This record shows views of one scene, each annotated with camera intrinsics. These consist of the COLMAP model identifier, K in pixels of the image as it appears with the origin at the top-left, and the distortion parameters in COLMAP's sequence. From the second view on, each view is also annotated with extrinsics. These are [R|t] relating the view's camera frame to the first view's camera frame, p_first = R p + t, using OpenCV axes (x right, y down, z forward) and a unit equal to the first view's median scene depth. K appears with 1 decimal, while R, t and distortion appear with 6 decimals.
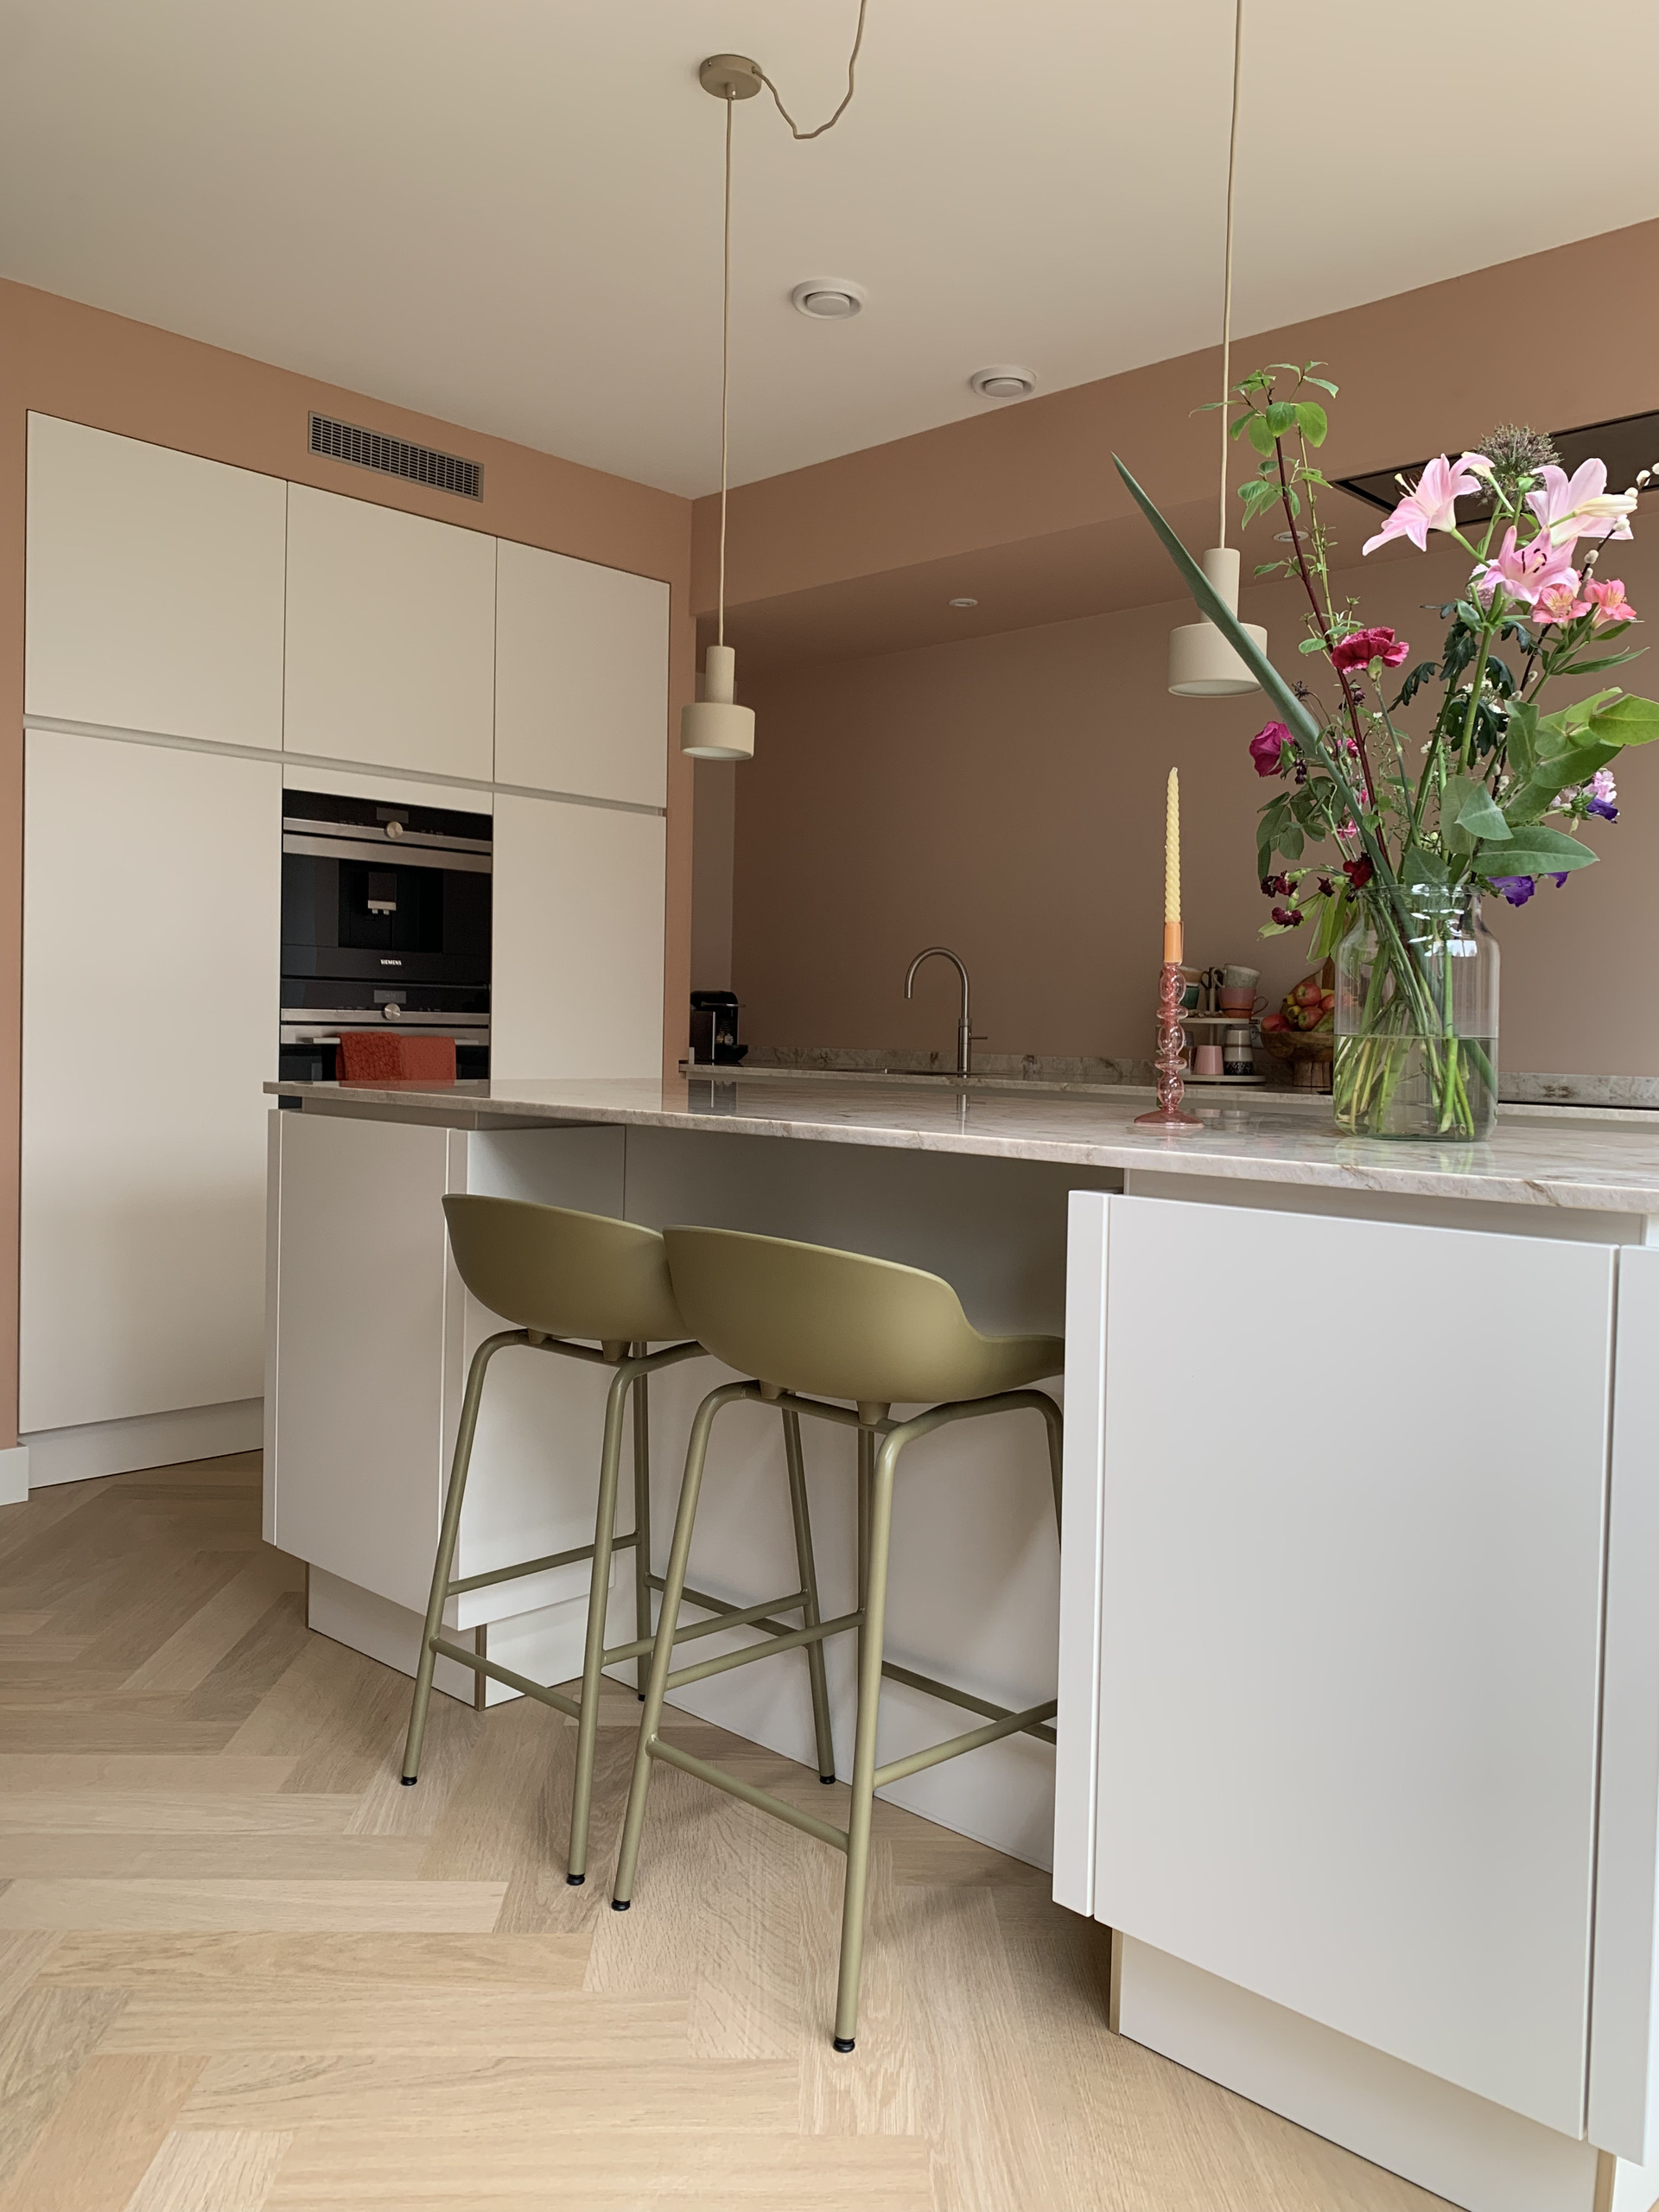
lens RADIAL K [[1692.6, 0, 839.4], [0, 1692.6, 1088.3], [0, 0, 1]] dist [0.013062, -0.030920]
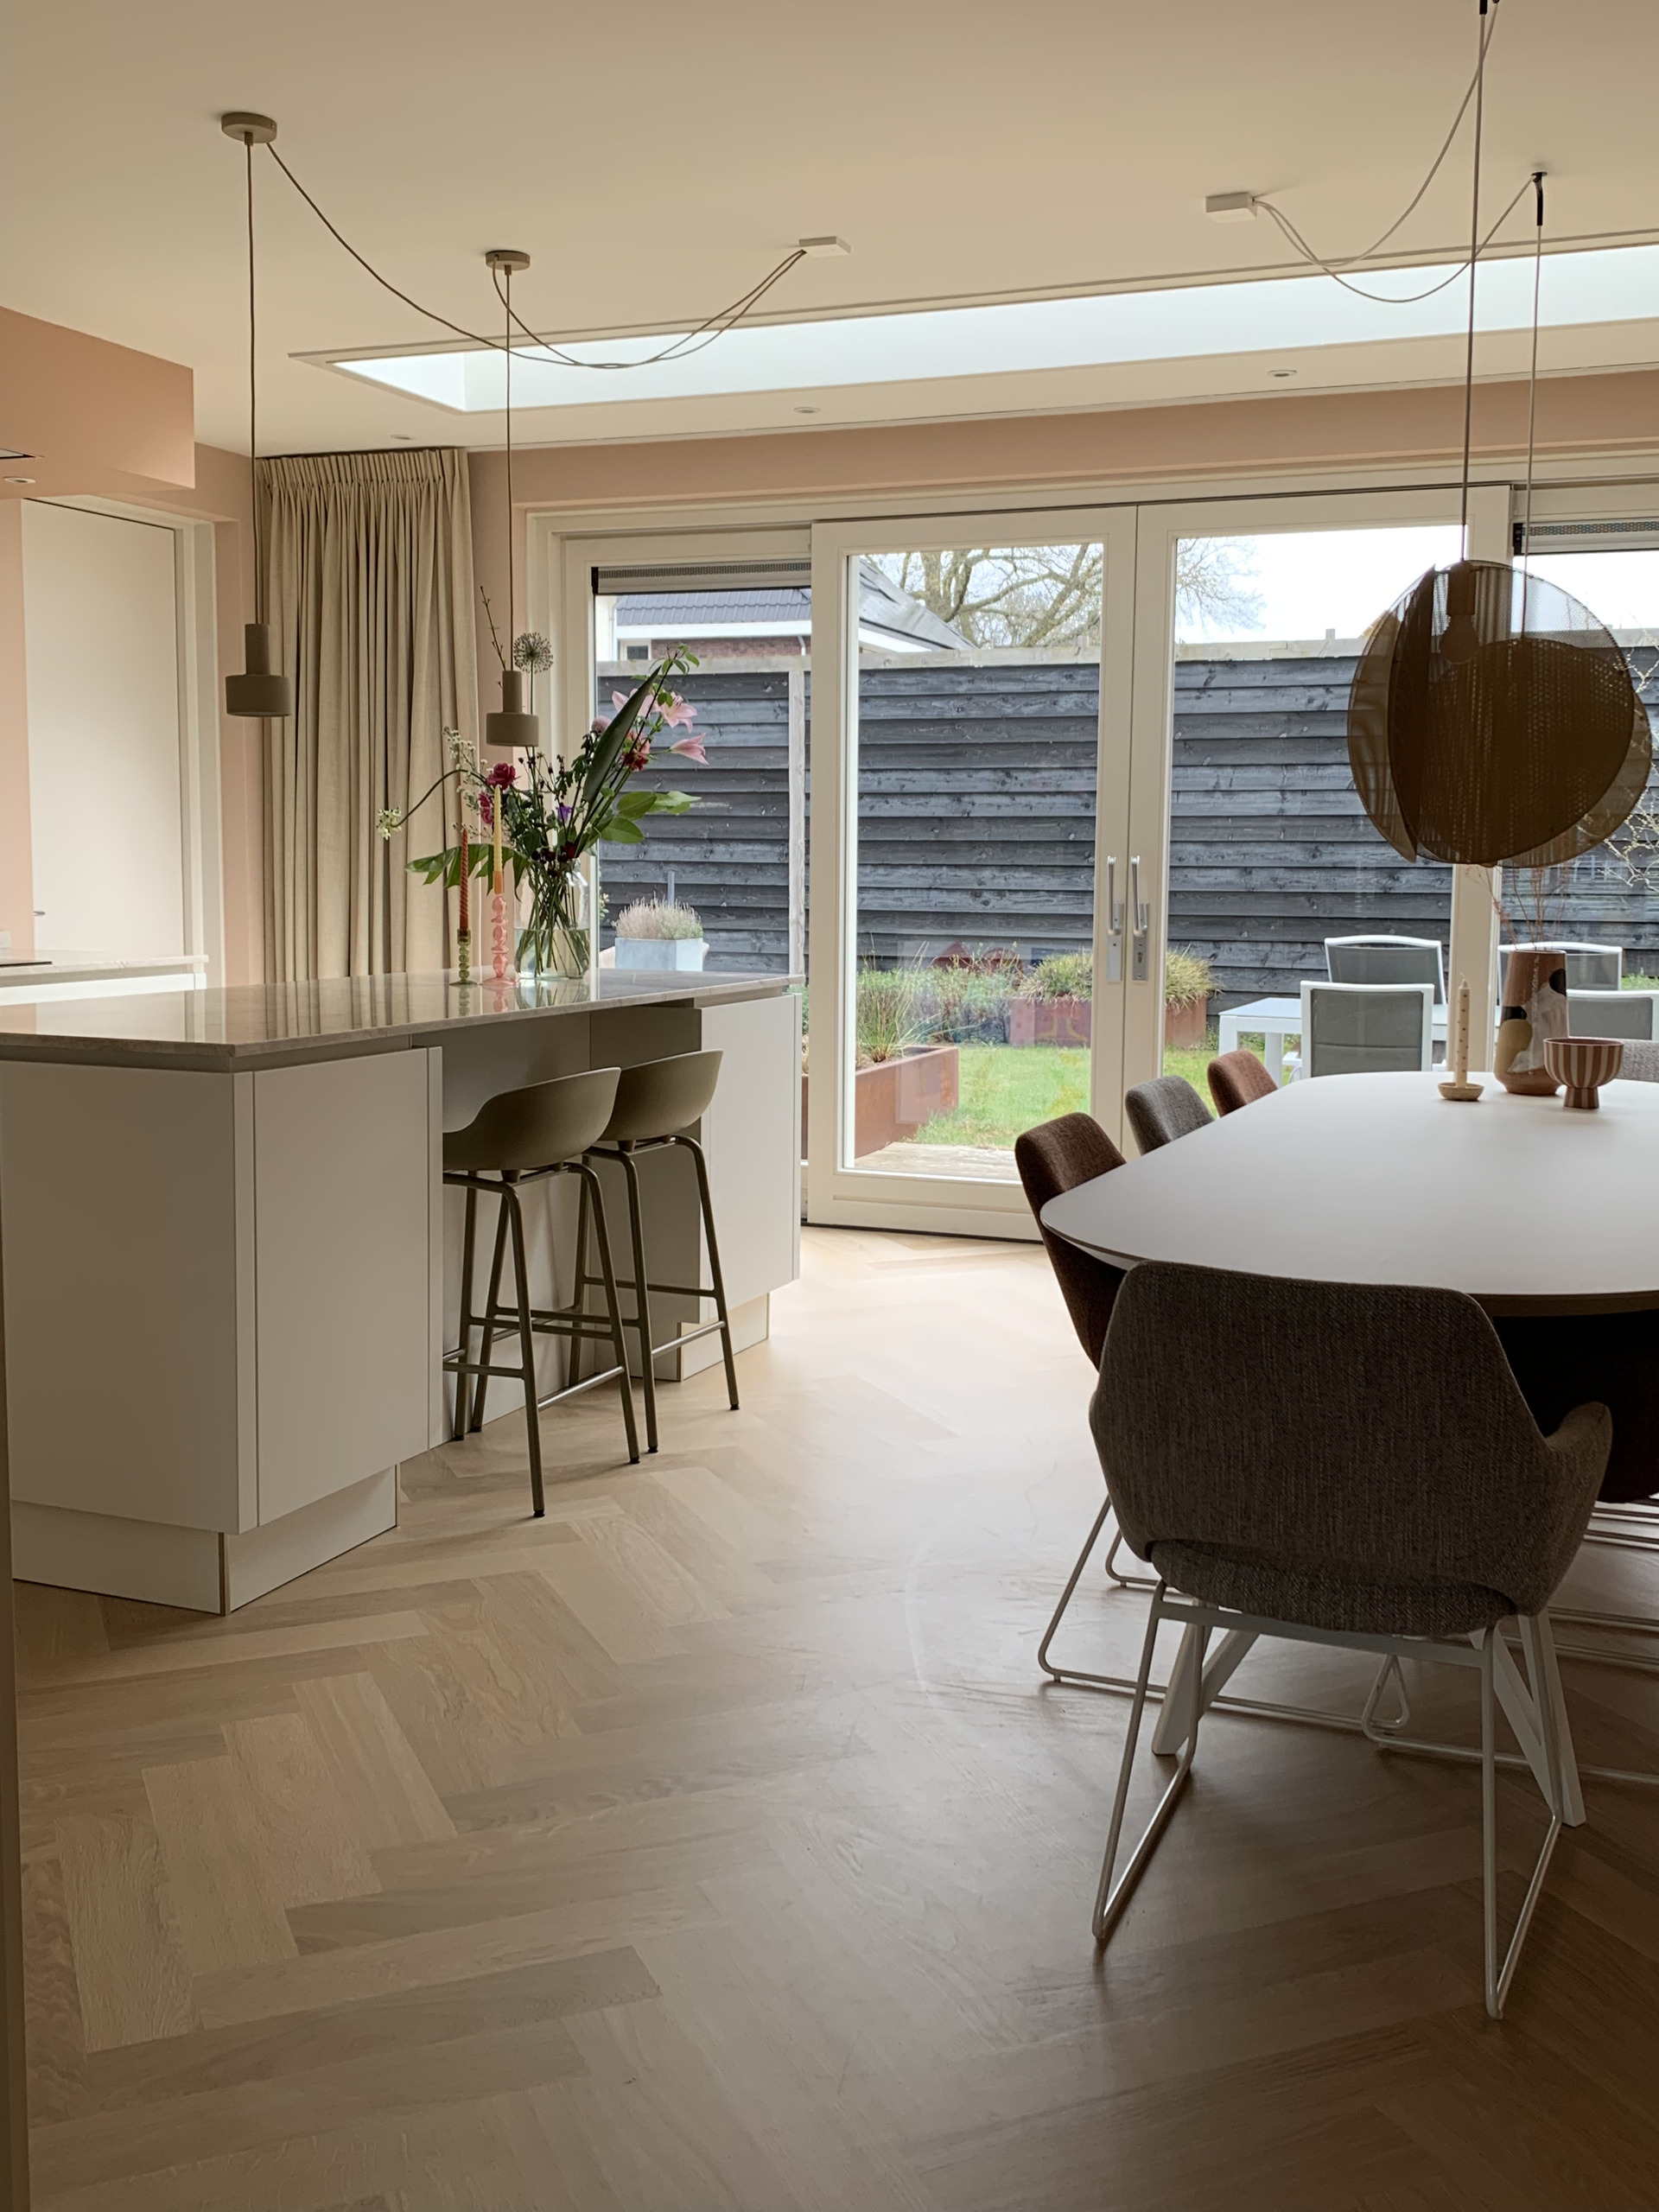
lens RADIAL K [[2134.0, 0, 827.8], [0, 2134.0, 1088.1], [0, 0, 1]] dist [0.043135, 0.000000]
pose [[-0.360733, -0.128024, 0.923841, -2.081332], [0.012726, 0.989766, 0.142129, -0.191631], [-0.932582, 0.063027, -0.355412, 1.515139]]
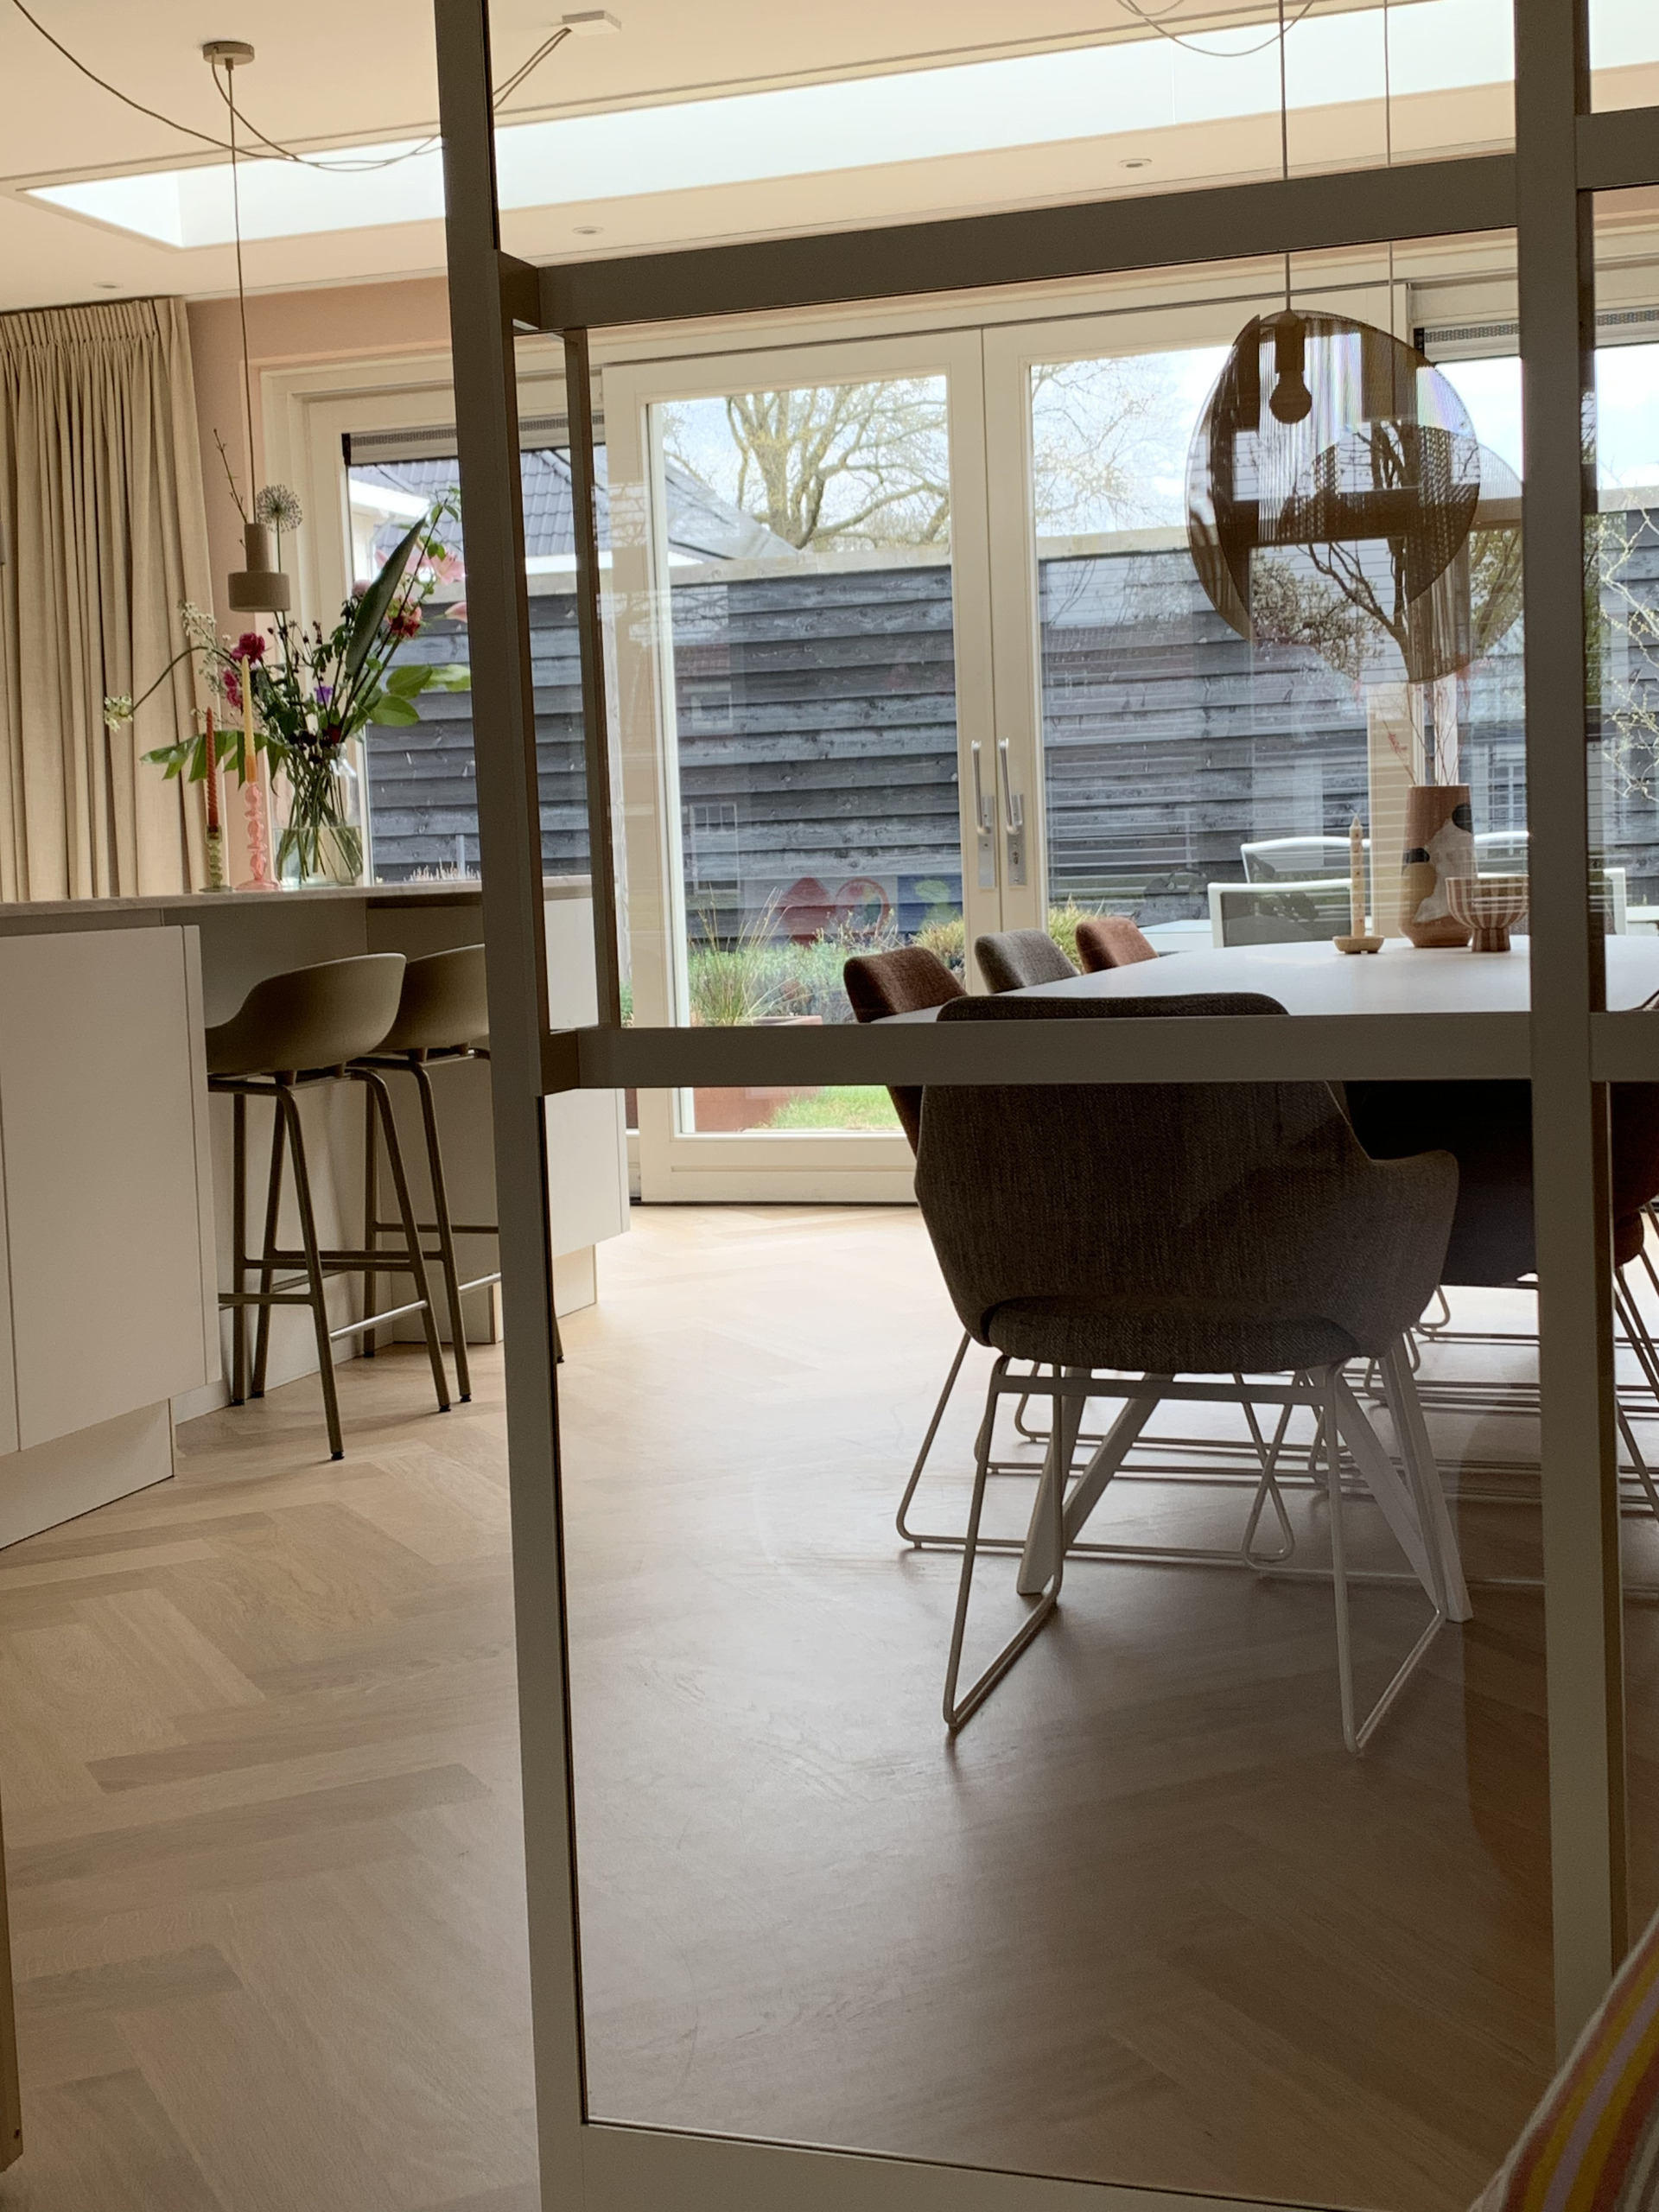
lens RADIAL K [[2741.1, 0, 821.2], [0, 2741.1, 1096.9], [0, 0, 1]] dist [0.025781, 0.000000]
pose [[-0.413801, -0.088019, 0.906102, -2.348028], [0.058376, 0.990701, 0.122897, -0.069242], [-0.908494, 0.103750, -0.404815, 1.595824]]
